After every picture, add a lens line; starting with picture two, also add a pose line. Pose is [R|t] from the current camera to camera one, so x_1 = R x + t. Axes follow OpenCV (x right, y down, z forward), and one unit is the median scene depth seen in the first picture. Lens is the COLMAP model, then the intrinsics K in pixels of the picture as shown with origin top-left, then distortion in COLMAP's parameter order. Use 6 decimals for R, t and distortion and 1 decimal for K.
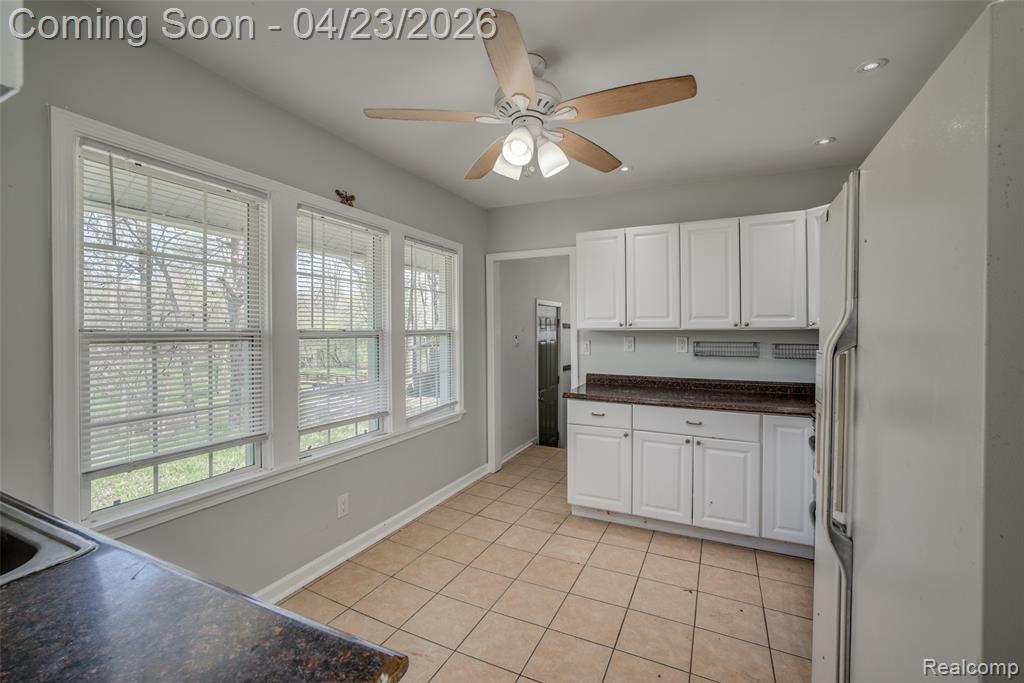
lens RADIAL K [[445.1, 0, 516.0], [0, 445.1, 348.2], [0, 0, 1]] dist [-0.047773, 0.020427]
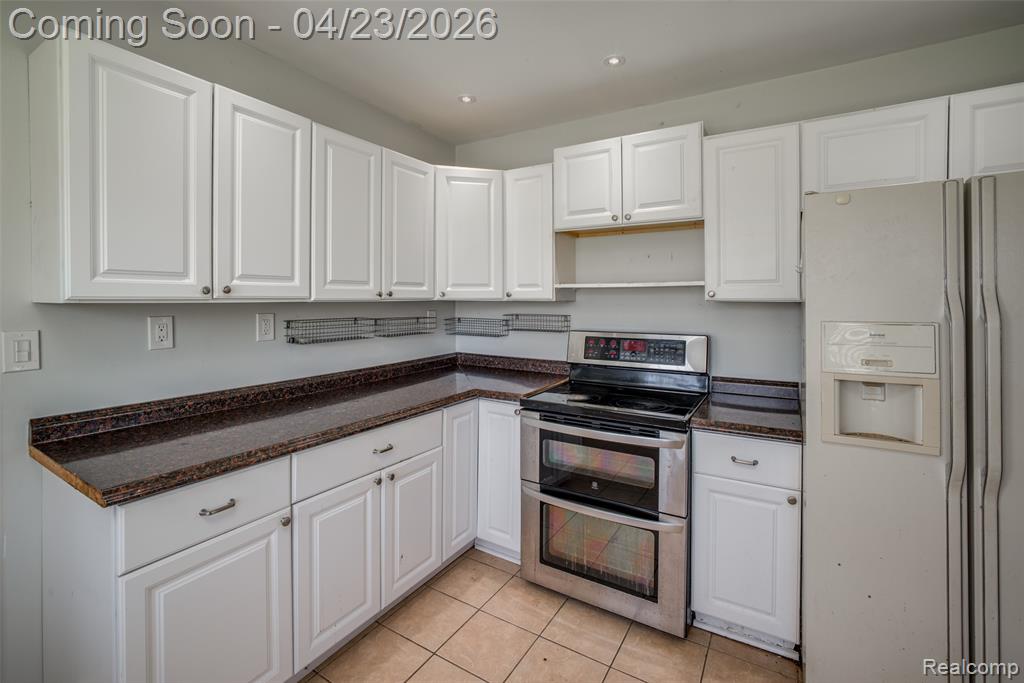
lens RADIAL K [[457.1, 0, 513.1], [0, 457.1, 307.2], [0, 0, 1]] dist [-0.029989, 0.022394]
pose [[0.100569, -0.020098, 0.994727, -0.189277], [0.036718, 0.999190, 0.016476, -0.031590], [-0.994252, 0.034867, 0.101226, 0.623935]]
